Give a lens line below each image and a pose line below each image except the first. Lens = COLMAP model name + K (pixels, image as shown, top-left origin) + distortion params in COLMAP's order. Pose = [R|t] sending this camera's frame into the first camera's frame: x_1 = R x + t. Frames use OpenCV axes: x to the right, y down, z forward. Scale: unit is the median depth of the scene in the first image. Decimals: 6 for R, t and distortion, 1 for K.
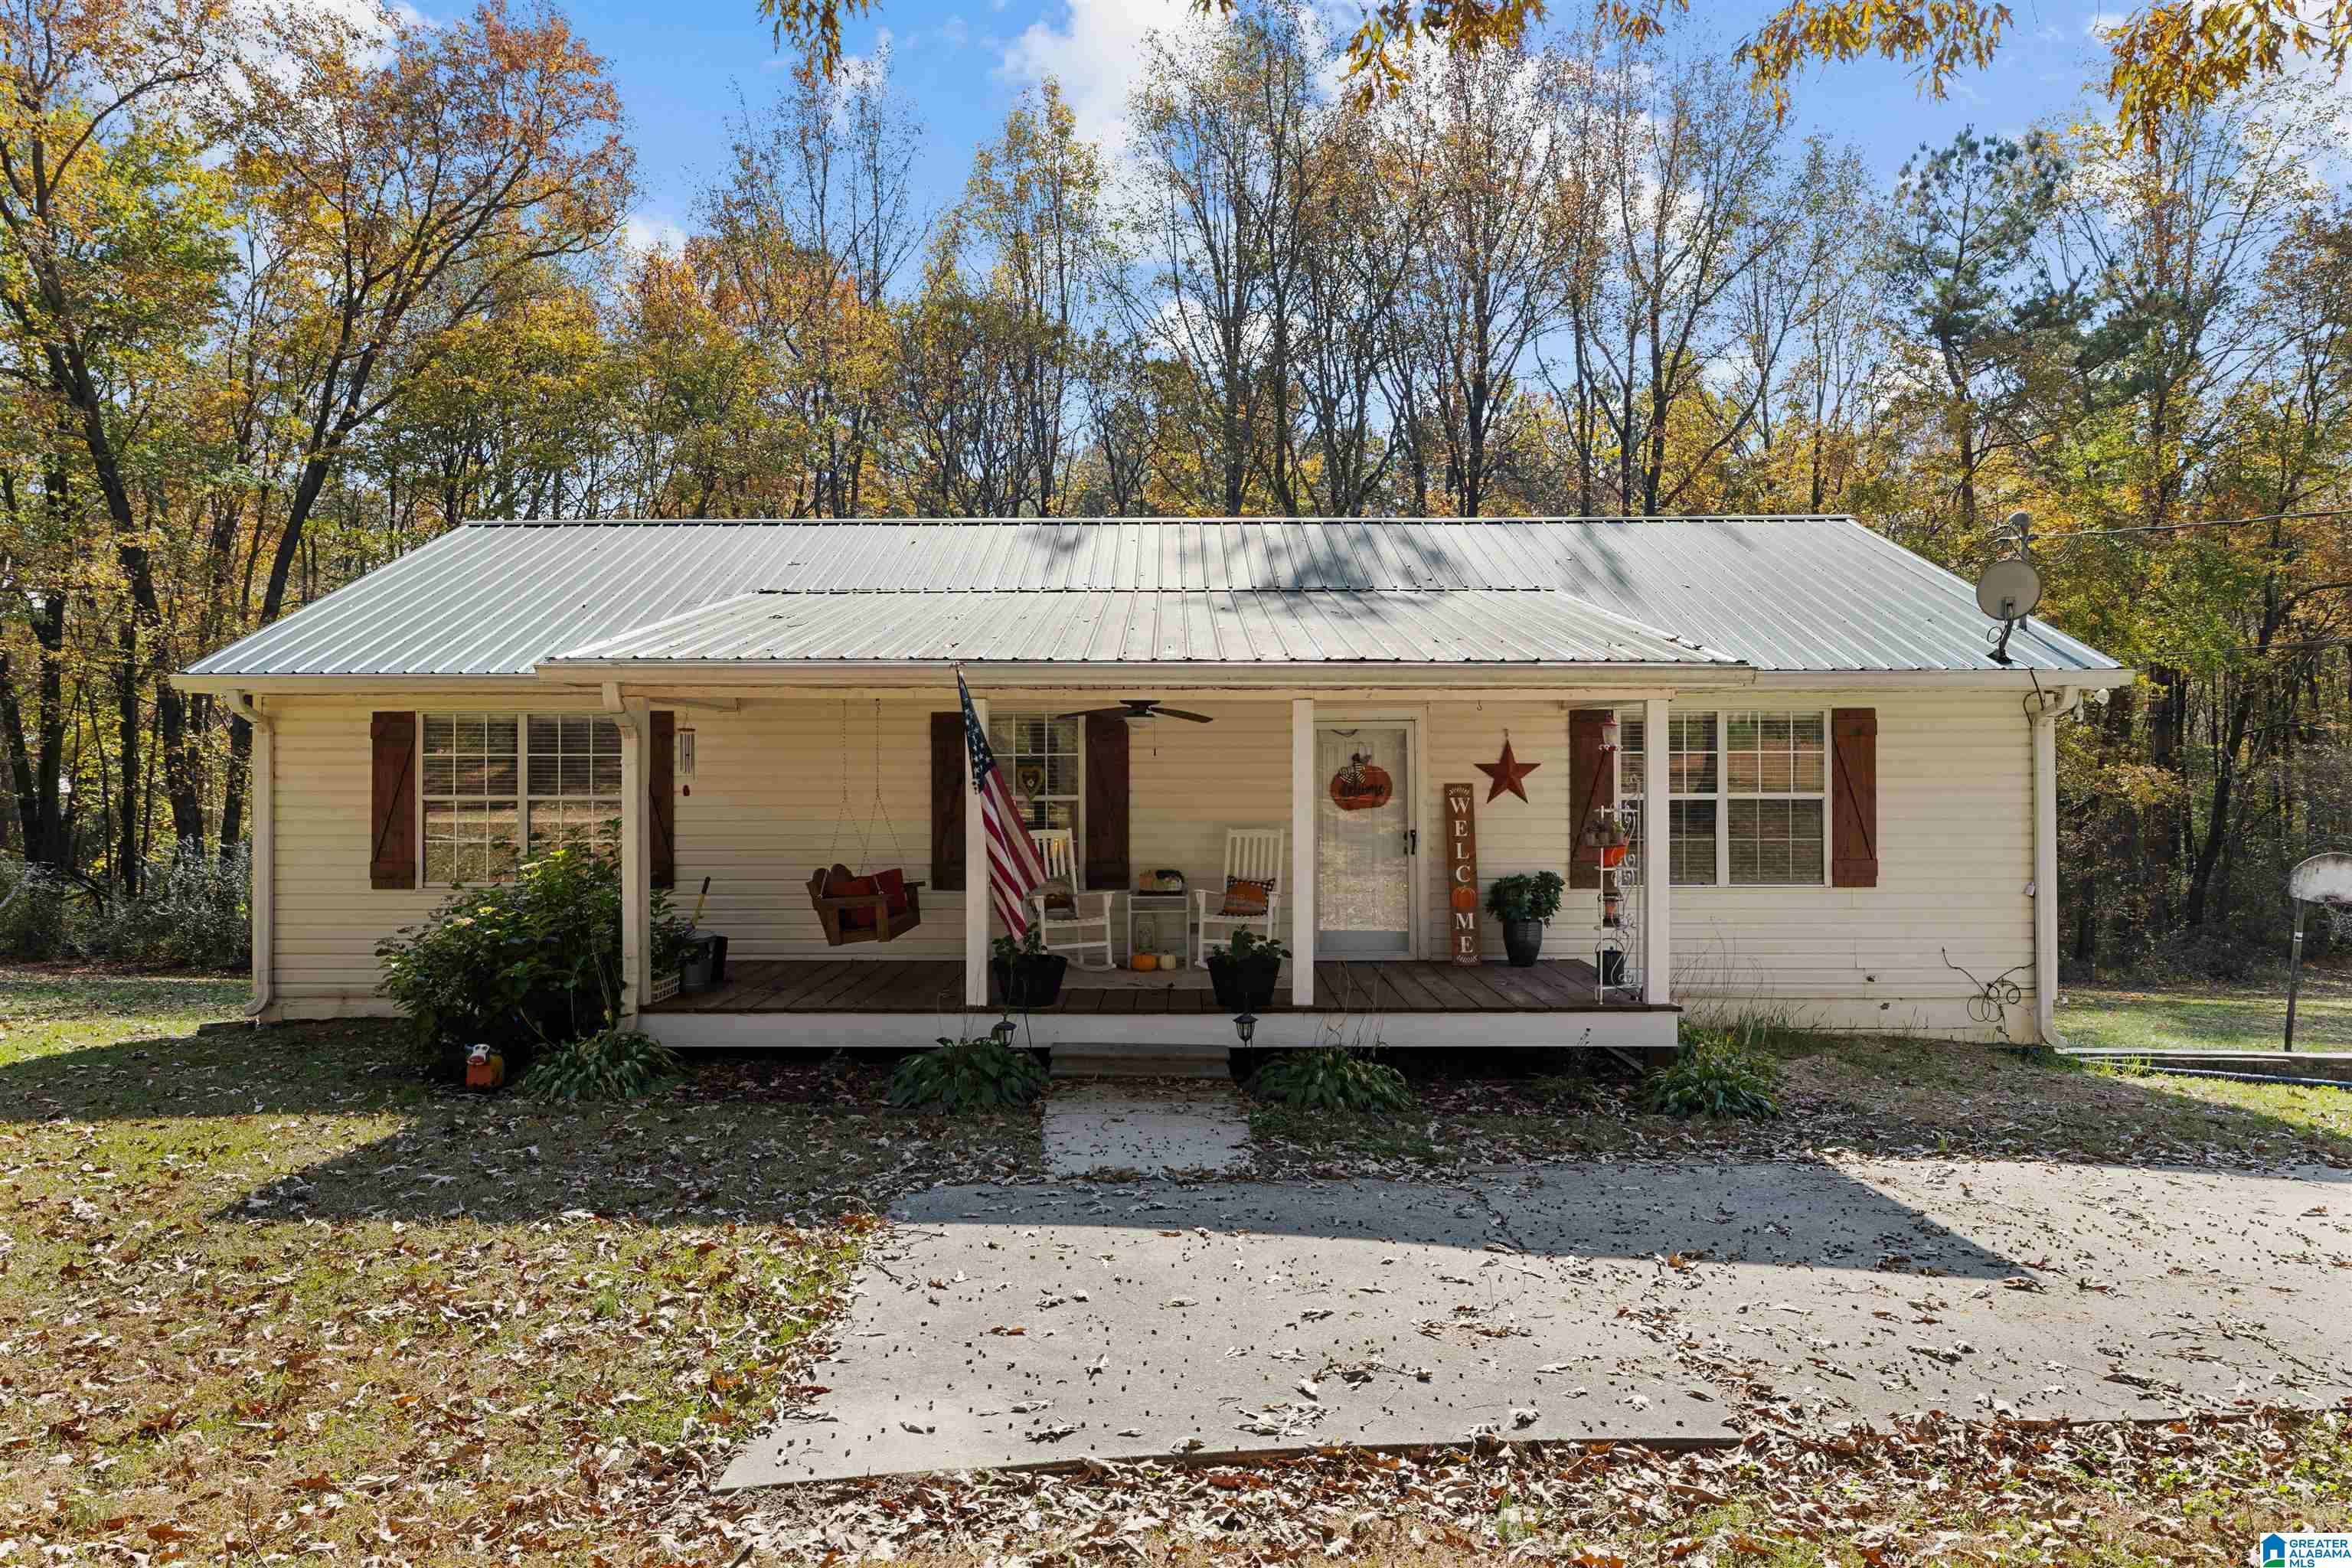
lens RADIAL K [[1427.2, 0, 1176.0], [0, 1427.2, 784.0], [0, 0, 1]] dist [-0.001200, -0.000492]
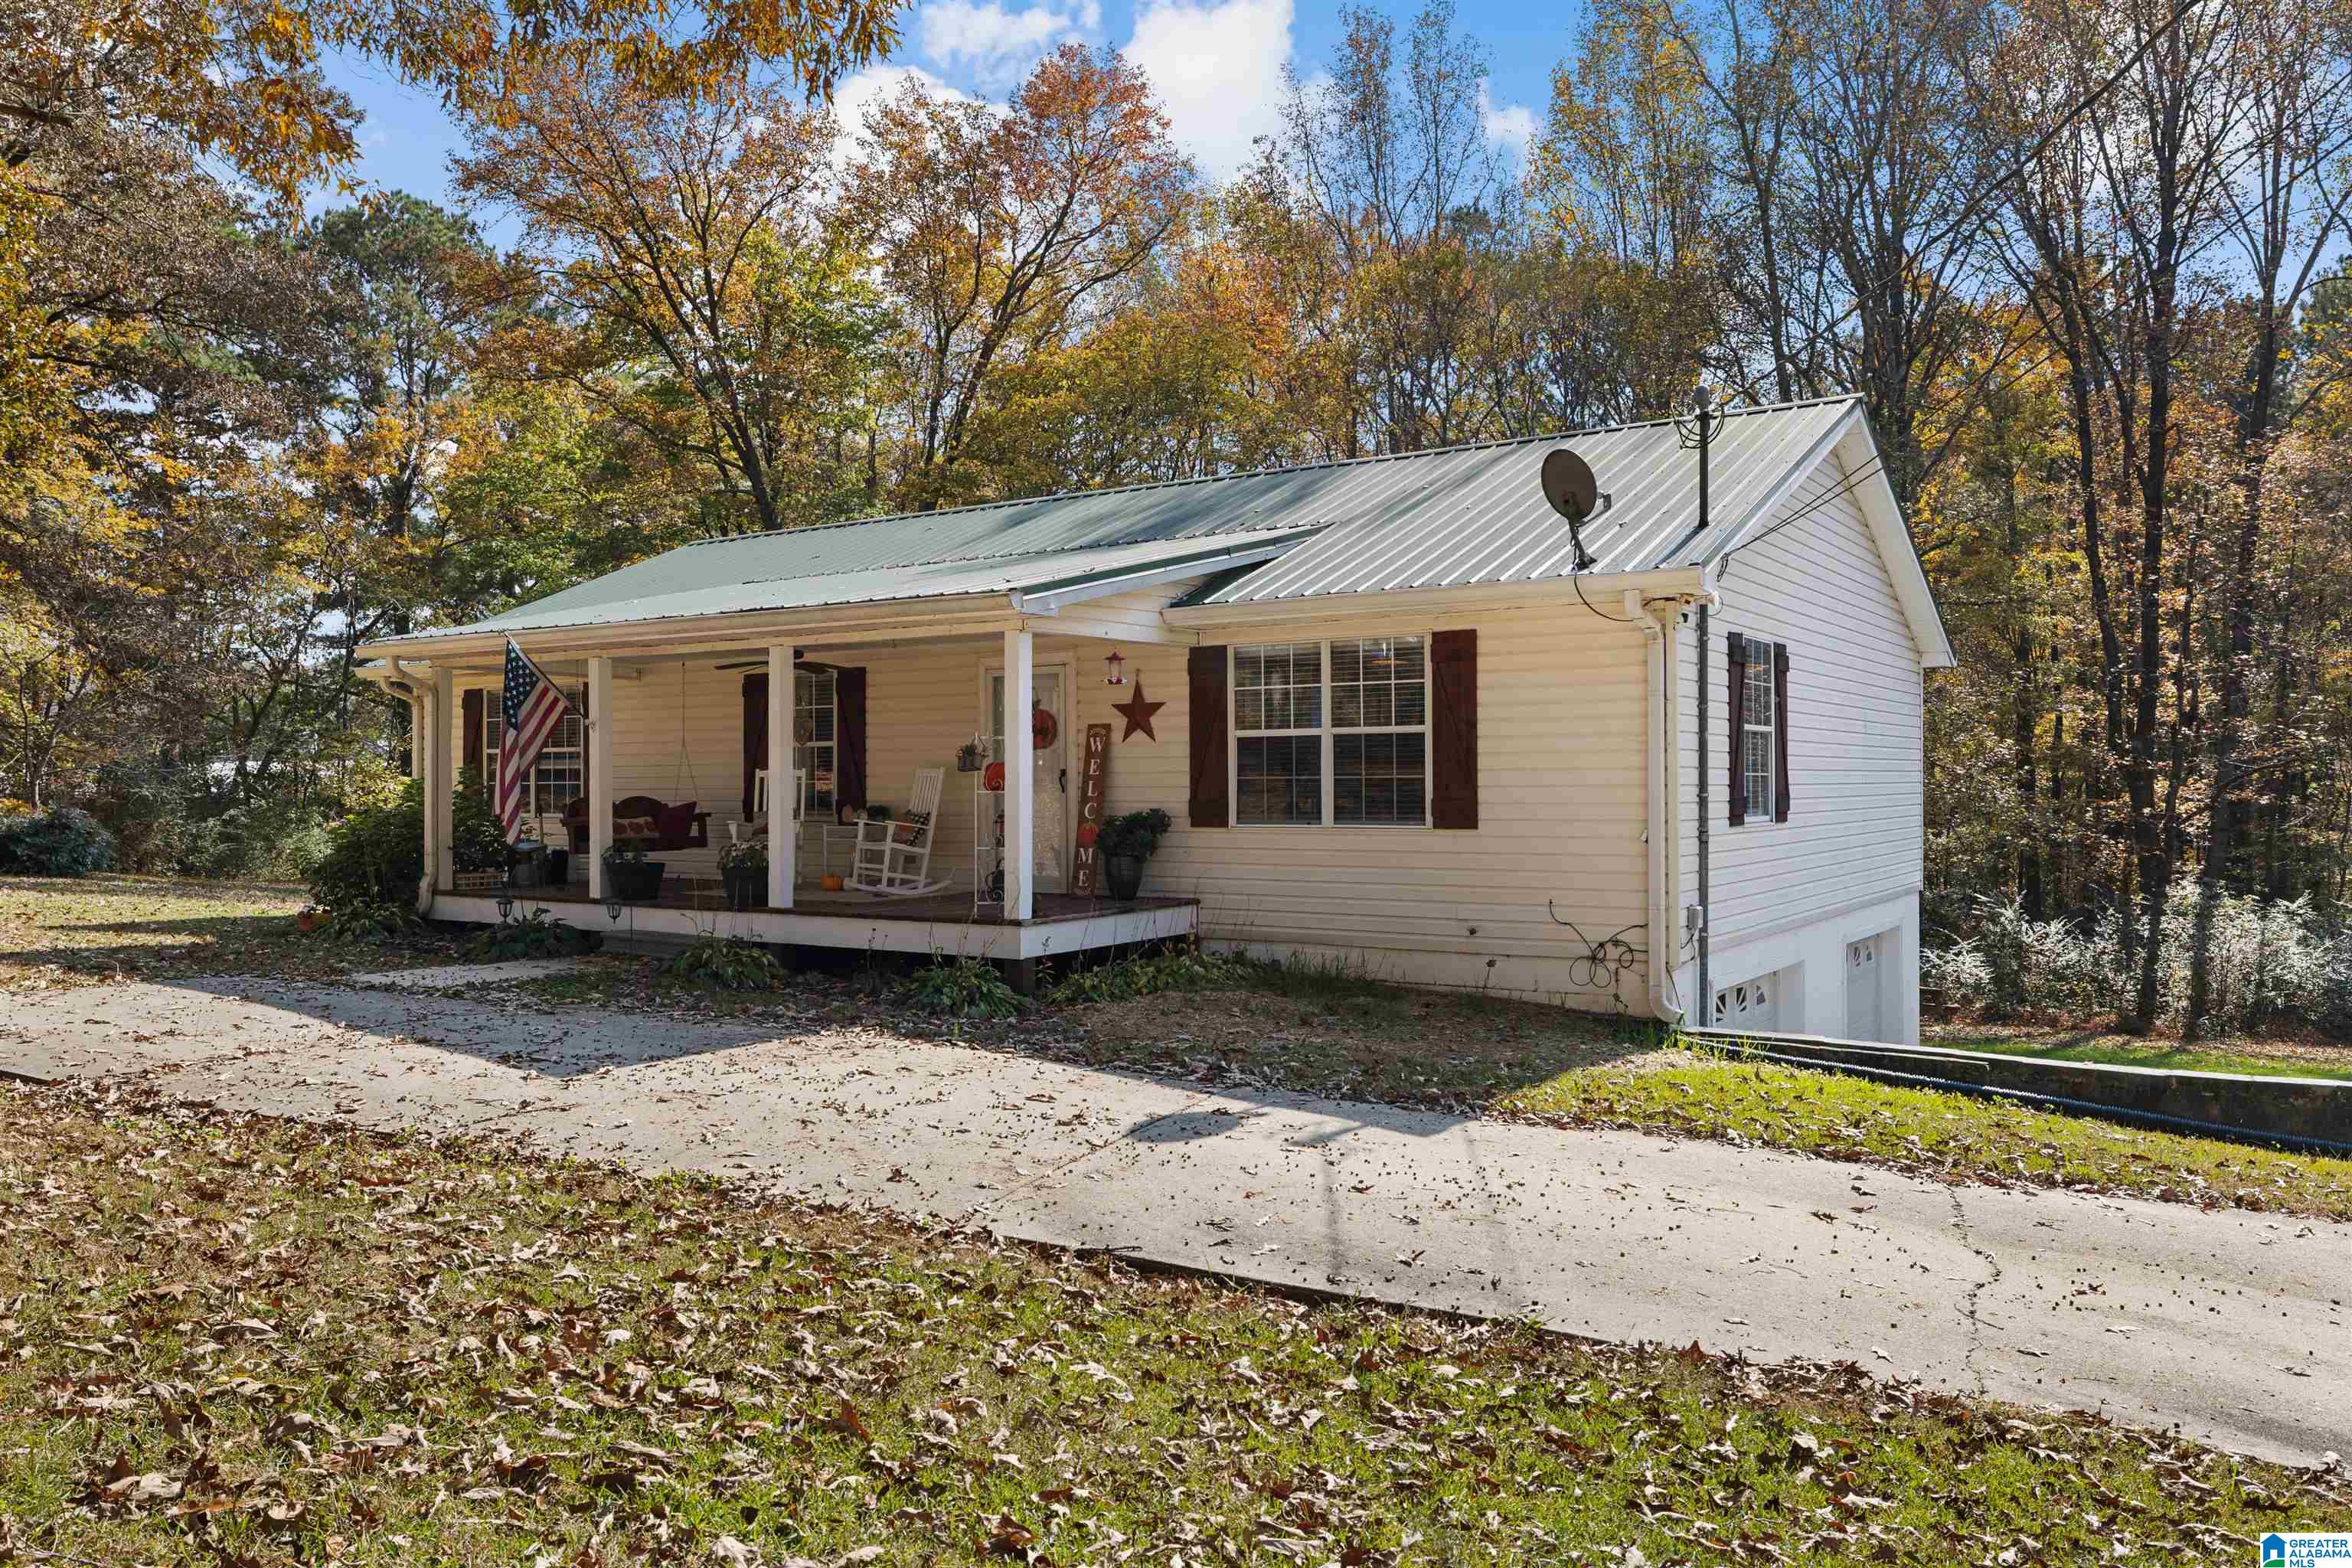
lens RADIAL K [[1713.8, 0, 1176.0], [0, 1713.8, 784.0], [0, 0, 1]] dist [0.003231, 0.000831]
pose [[0.830099, -0.002863, -0.557608, 0.934317], [0.003542, 0.999994, 0.000138, 0.043011], [0.557604, -0.002090, 0.830104, 0.001164]]
